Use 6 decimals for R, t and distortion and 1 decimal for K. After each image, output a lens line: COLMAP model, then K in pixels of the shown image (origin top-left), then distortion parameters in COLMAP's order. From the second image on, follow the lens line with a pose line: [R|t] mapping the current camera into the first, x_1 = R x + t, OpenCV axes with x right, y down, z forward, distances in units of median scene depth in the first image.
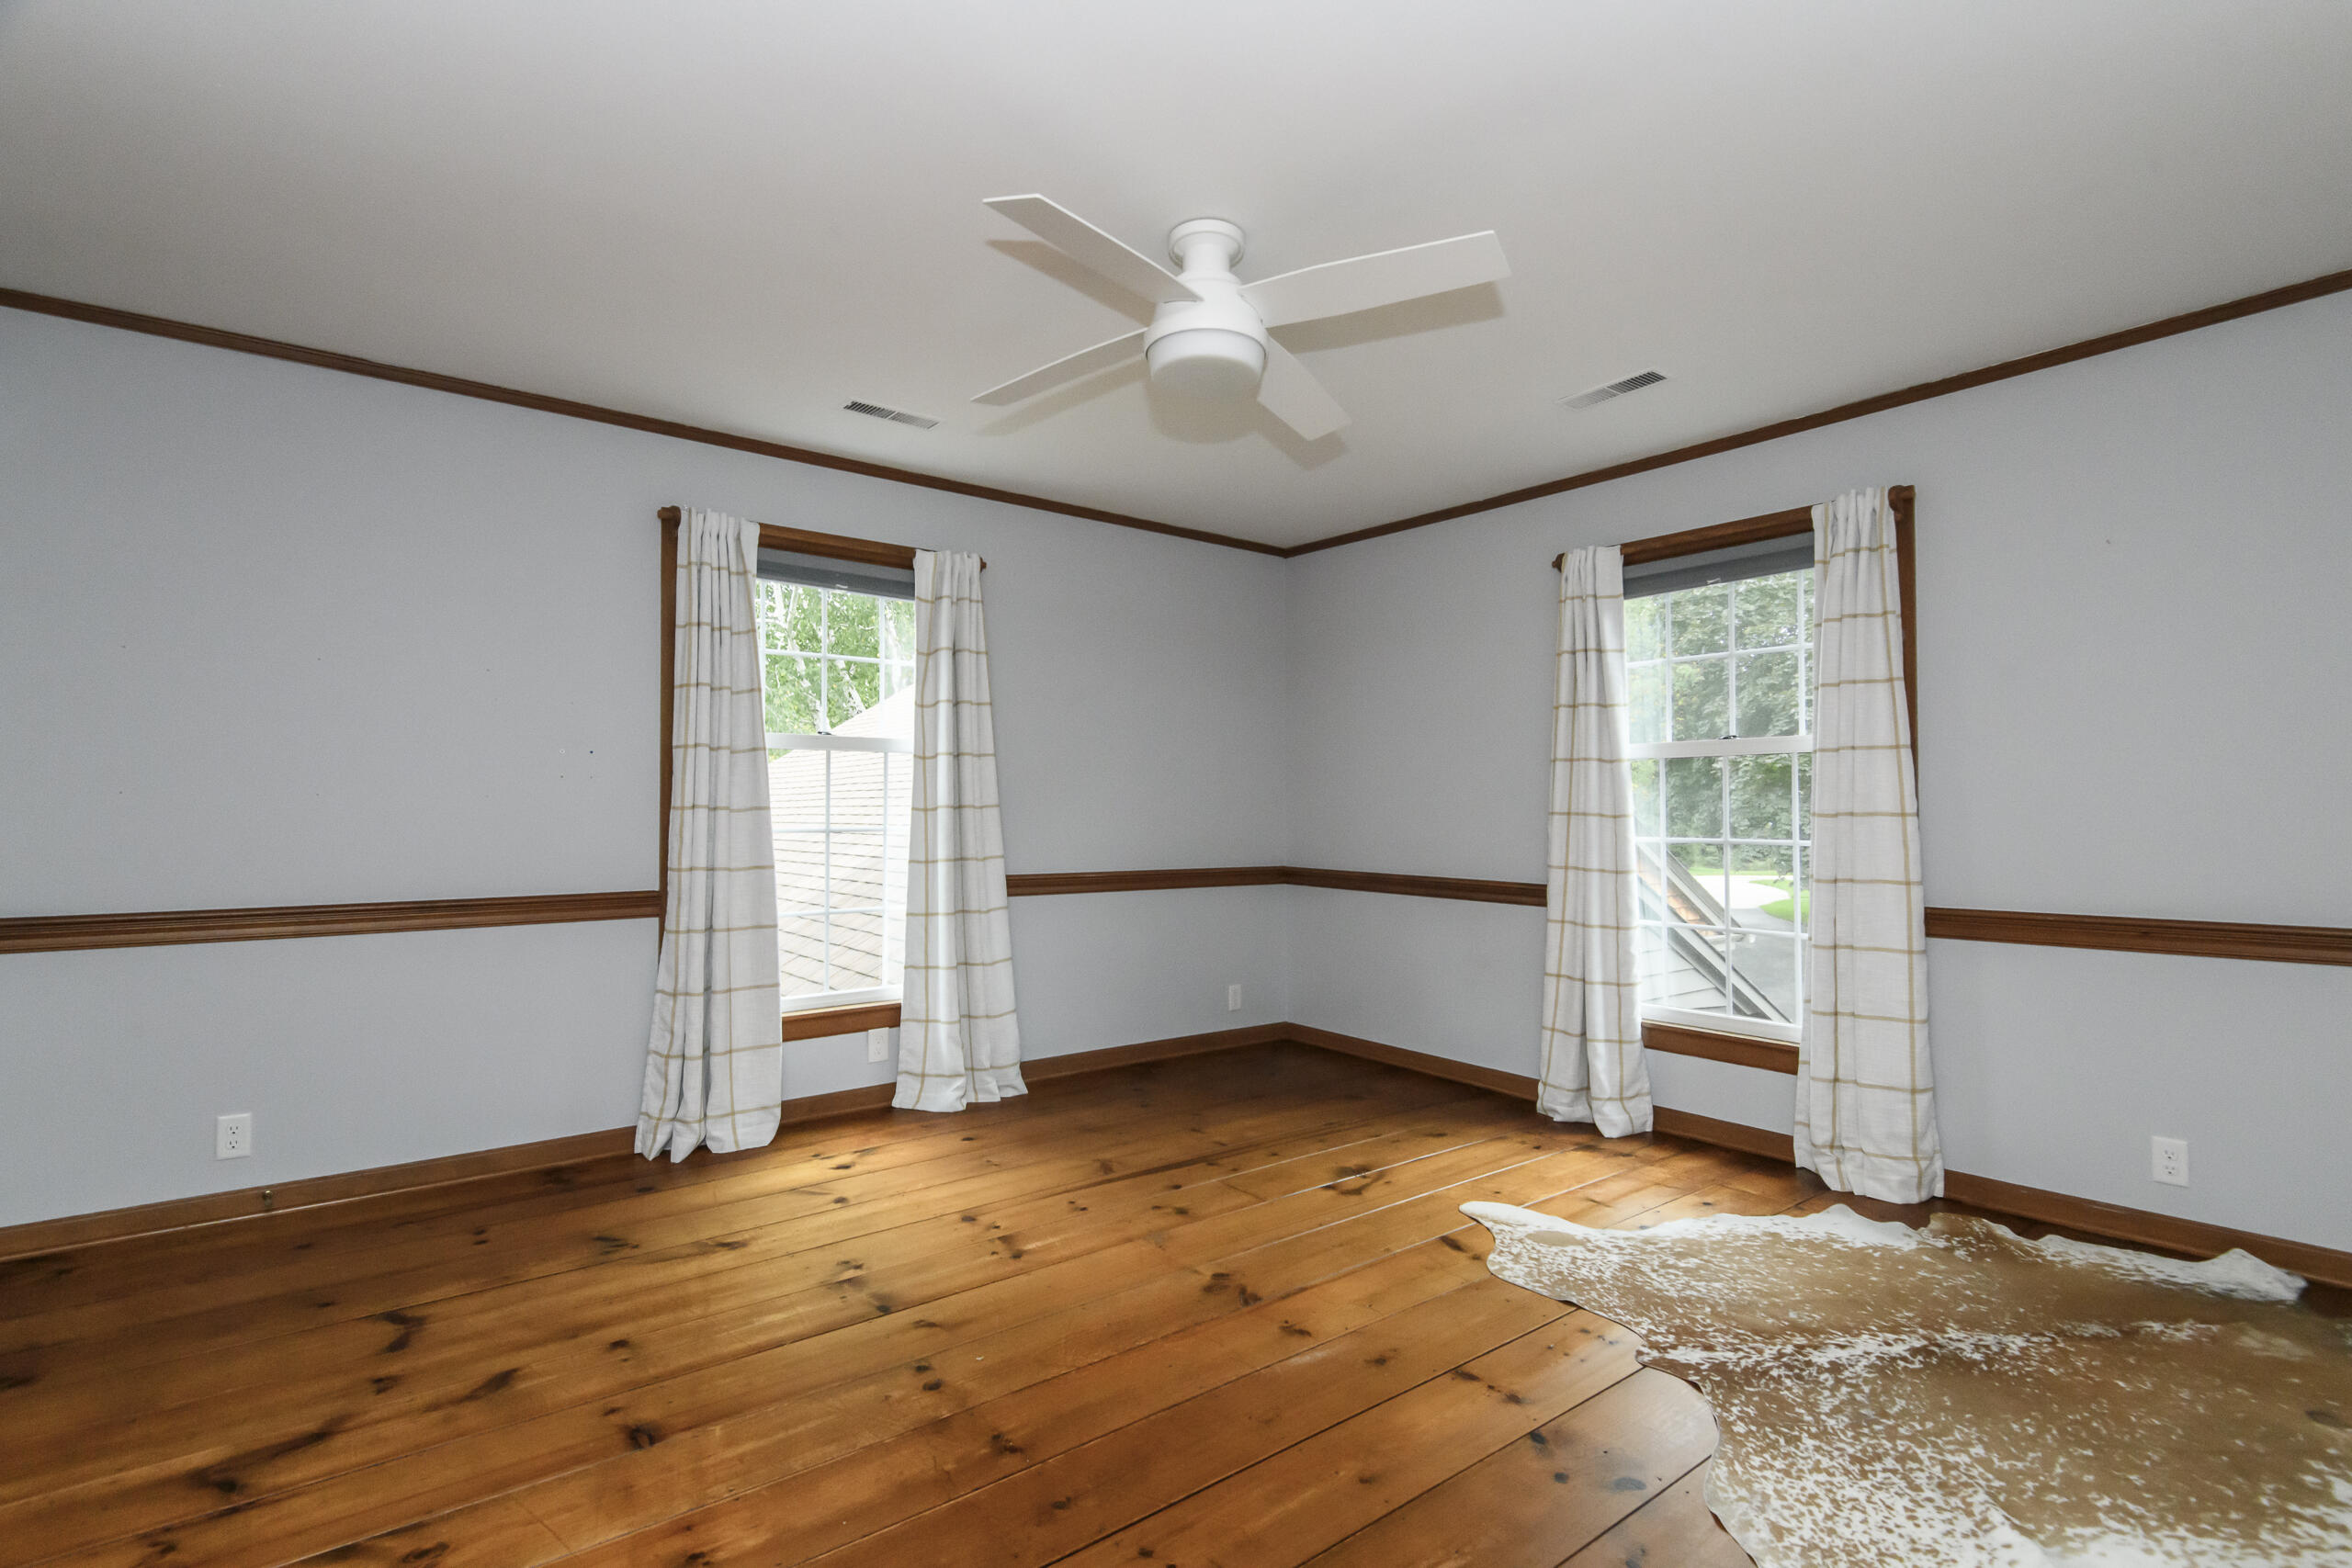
lens RADIAL K [[1131.1, 0, 1176.1], [0, 1131.1, 783.9], [0, 0, 1]] dist [0.006001, -0.002025]
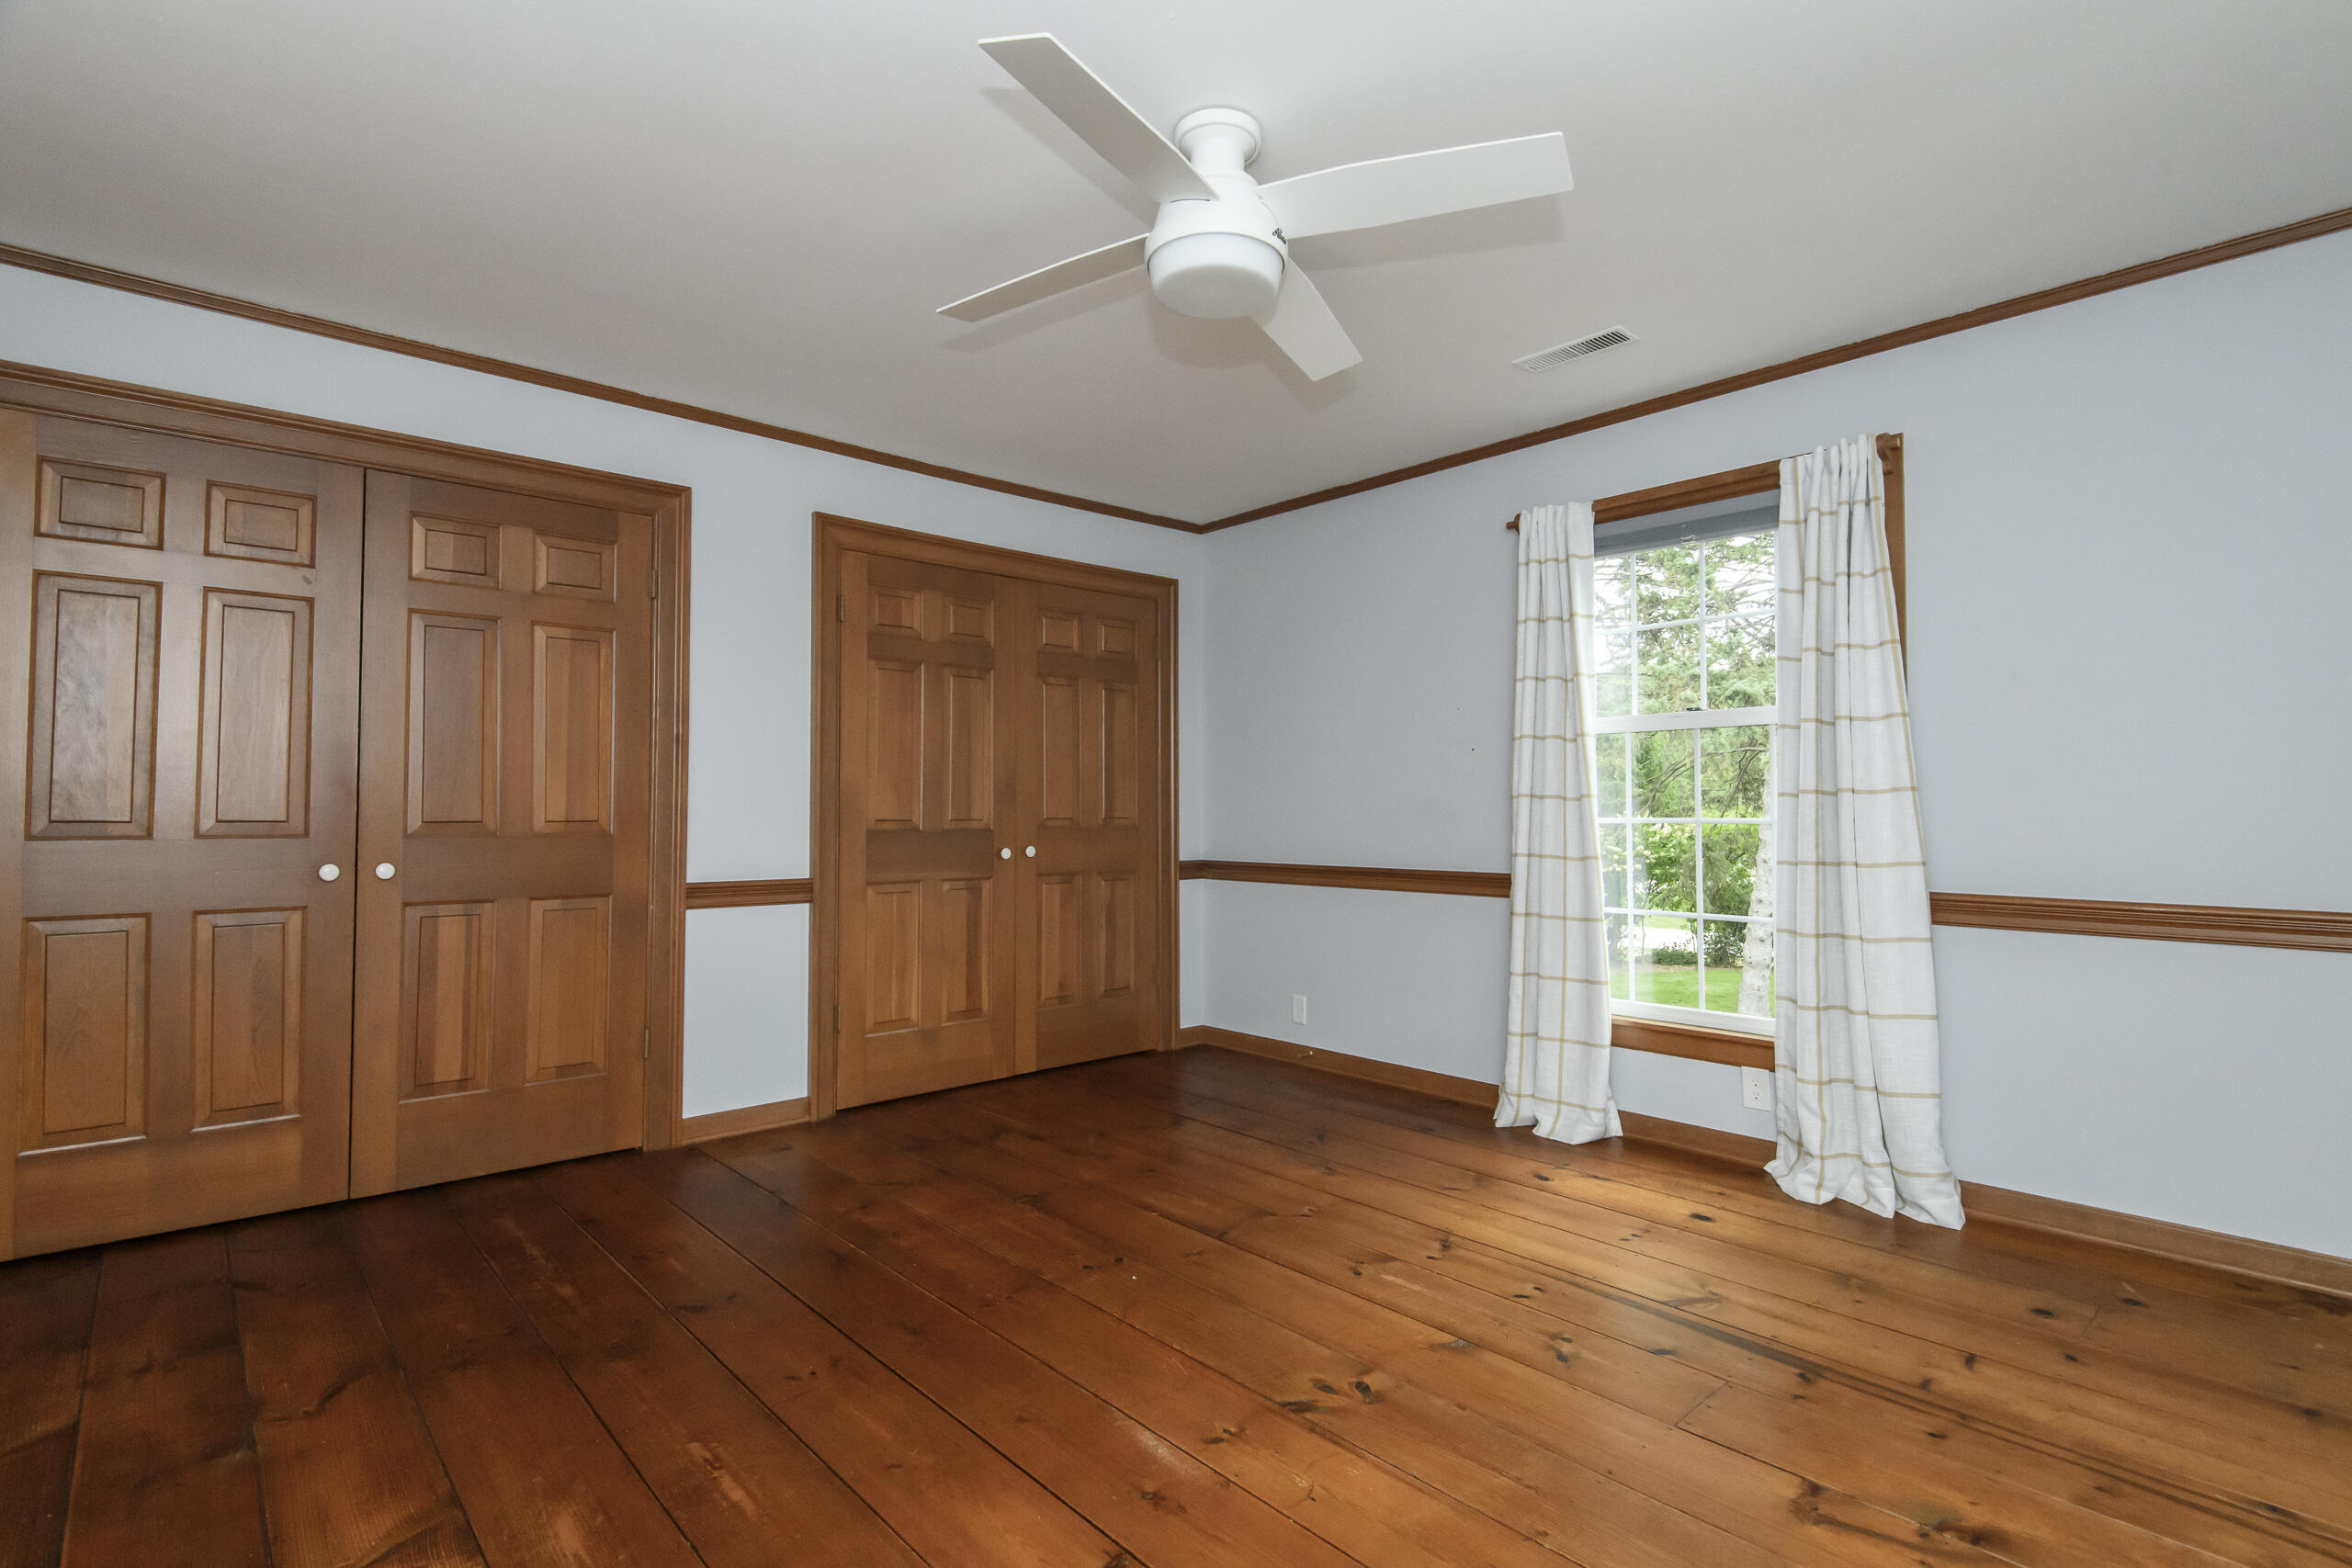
lens RADIAL K [[1131.1, 0, 1175.6], [0, 1131.1, 790.1], [0, 0, 1]] dist [0.006001, -0.002025]
pose [[0.060013, -0.023586, -0.997919, 0.634529], [0.014799, 0.999632, -0.022737, 0.035965], [0.998088, -0.013403, 0.060340, 0.652771]]
